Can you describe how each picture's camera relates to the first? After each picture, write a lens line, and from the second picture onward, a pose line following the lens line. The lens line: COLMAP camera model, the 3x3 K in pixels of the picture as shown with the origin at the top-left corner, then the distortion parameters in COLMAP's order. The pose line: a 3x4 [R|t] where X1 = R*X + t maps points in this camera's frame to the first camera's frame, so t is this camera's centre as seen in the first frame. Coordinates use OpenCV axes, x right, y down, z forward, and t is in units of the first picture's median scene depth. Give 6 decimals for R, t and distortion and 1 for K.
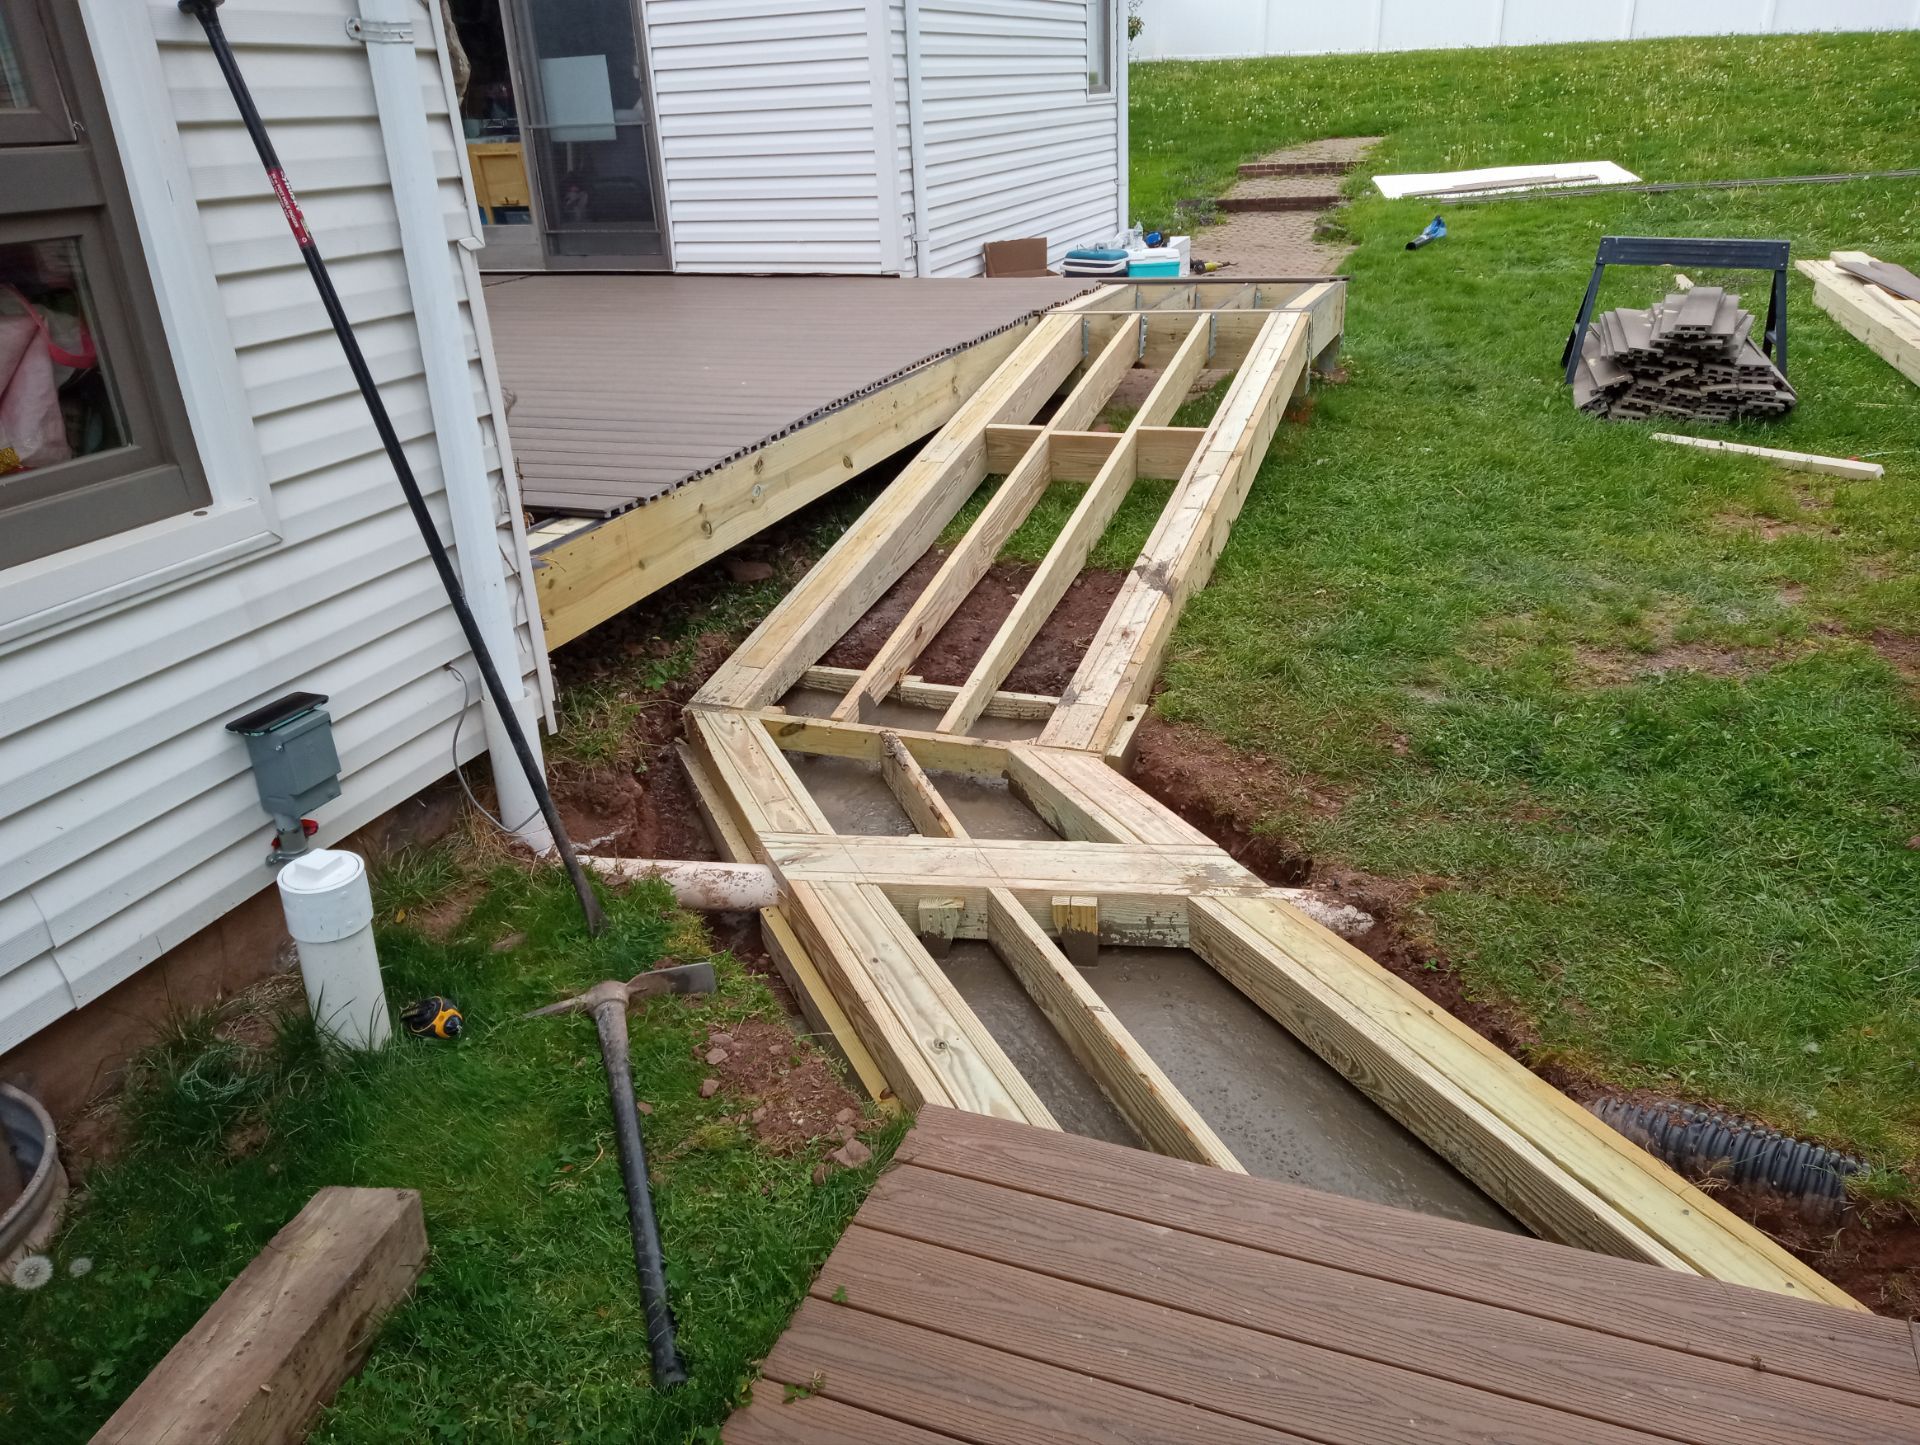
lens RADIAL K [[1409.3, 0, 957.7], [0, 1409.3, 712.7], [0, 0, 1]] dist [0.075571, -0.063333]
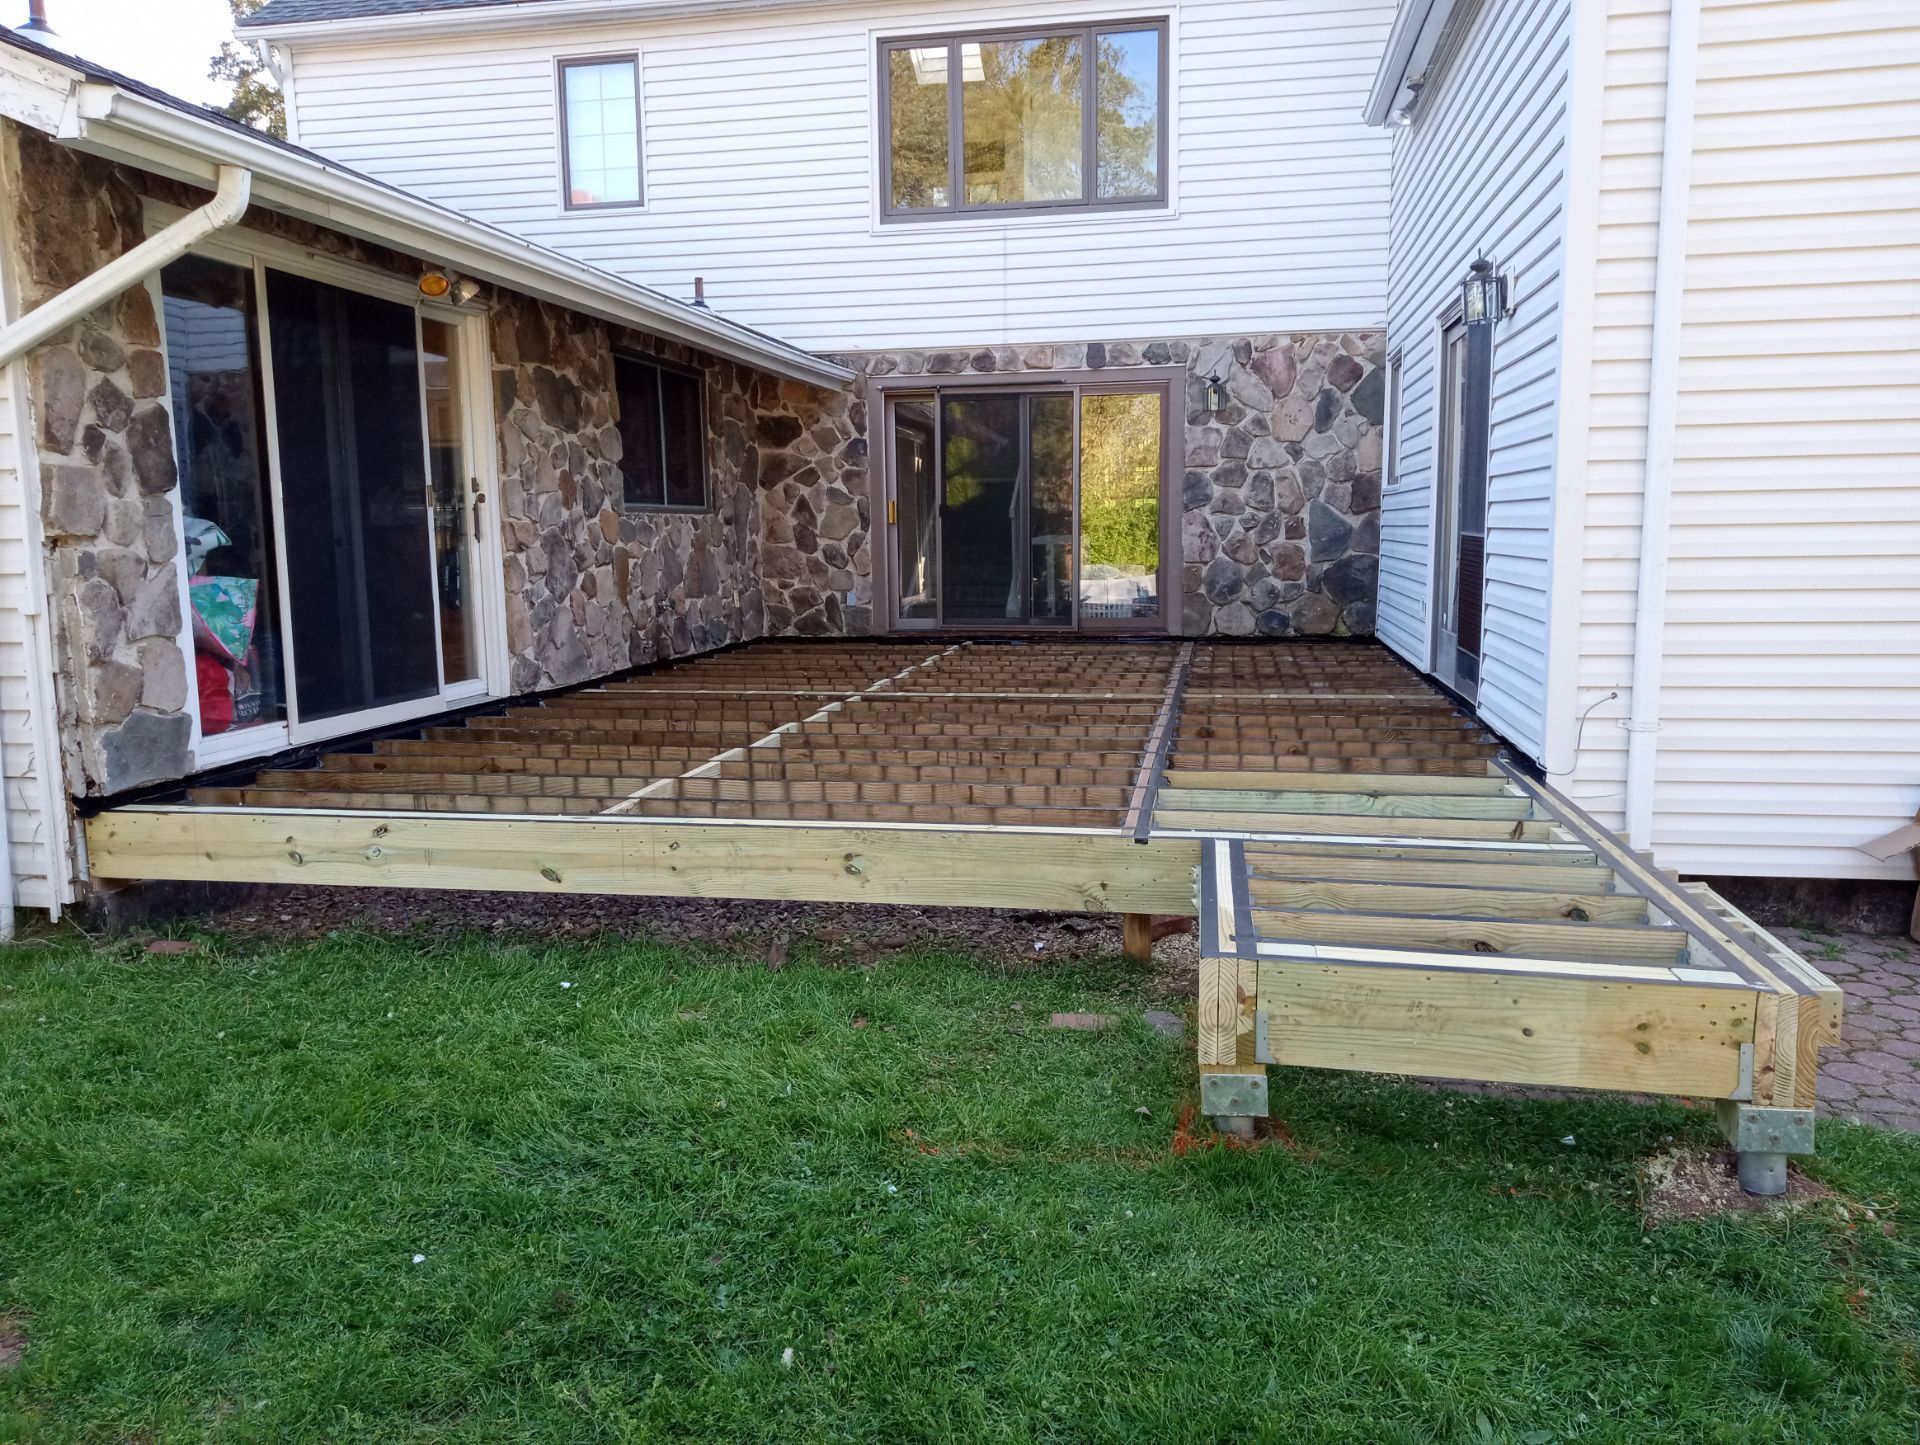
lens RADIAL K [[1417.6, 0, 960.0], [0, 1417.6, 722.5], [0, 0, 1]] dist [0.087419, -0.146972]
pose [[0.186877, 0.177262, -0.966258, 1.653053], [-0.388104, 0.916896, 0.093146, -0.867547], [0.902470, 0.357602, 0.240143, 1.800224]]
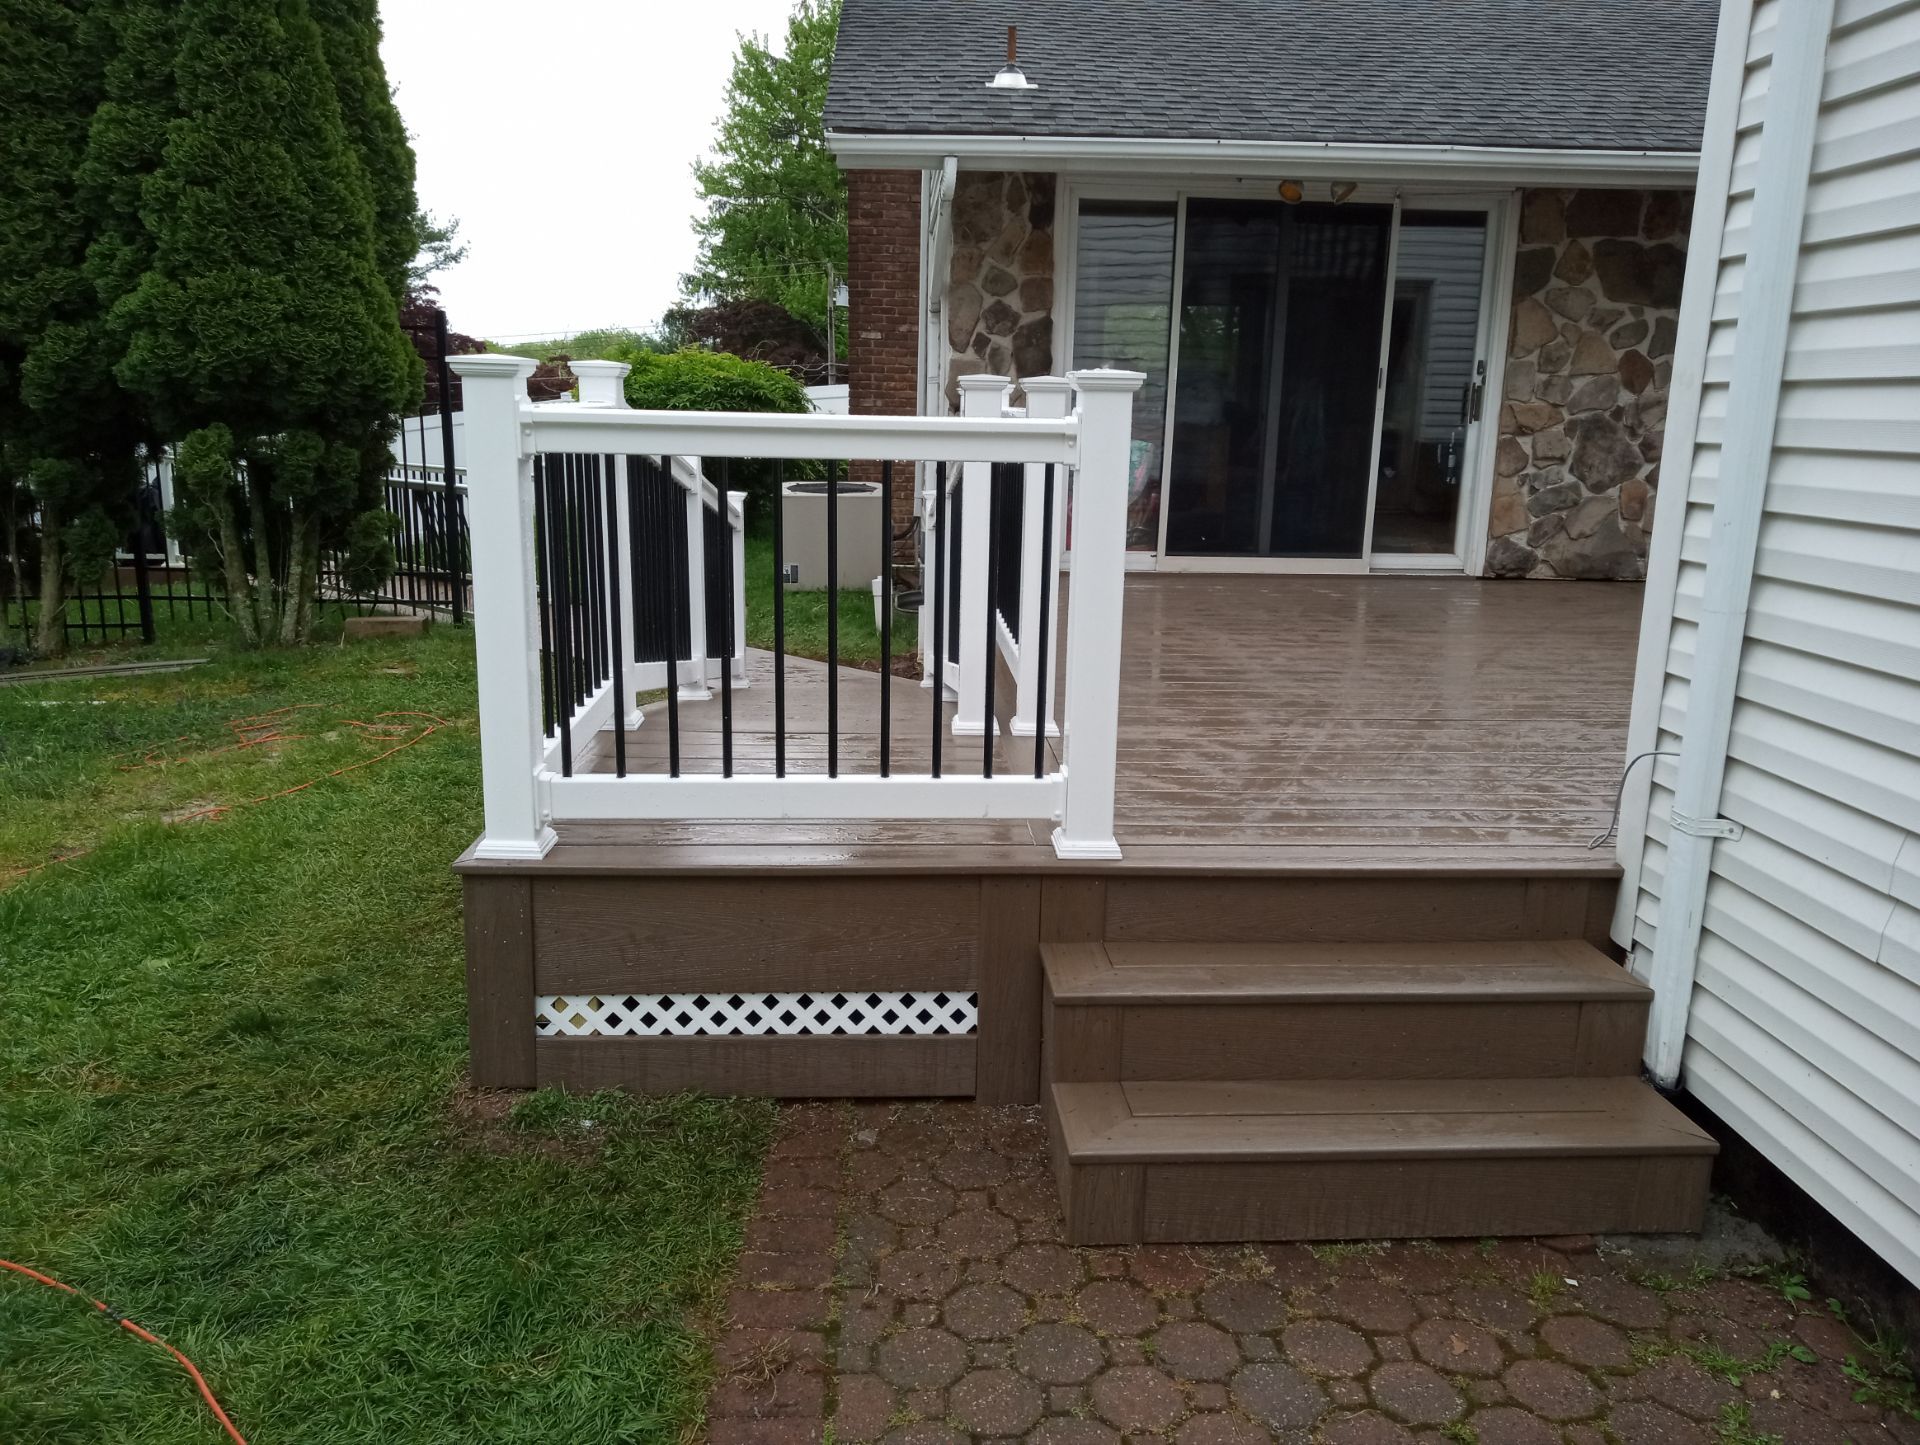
lens RADIAL K [[1417.6, 0, 960.0], [0, 1417.6, 722.5], [0, 0, 1]] dist [0.087419, -0.146972]
pose [[-0.911927, 0.117467, -0.393181, 0.836081], [-0.143711, 0.806051, 0.574133, -1.636781], [0.384365, 0.580072, -0.718178, 3.633825]]
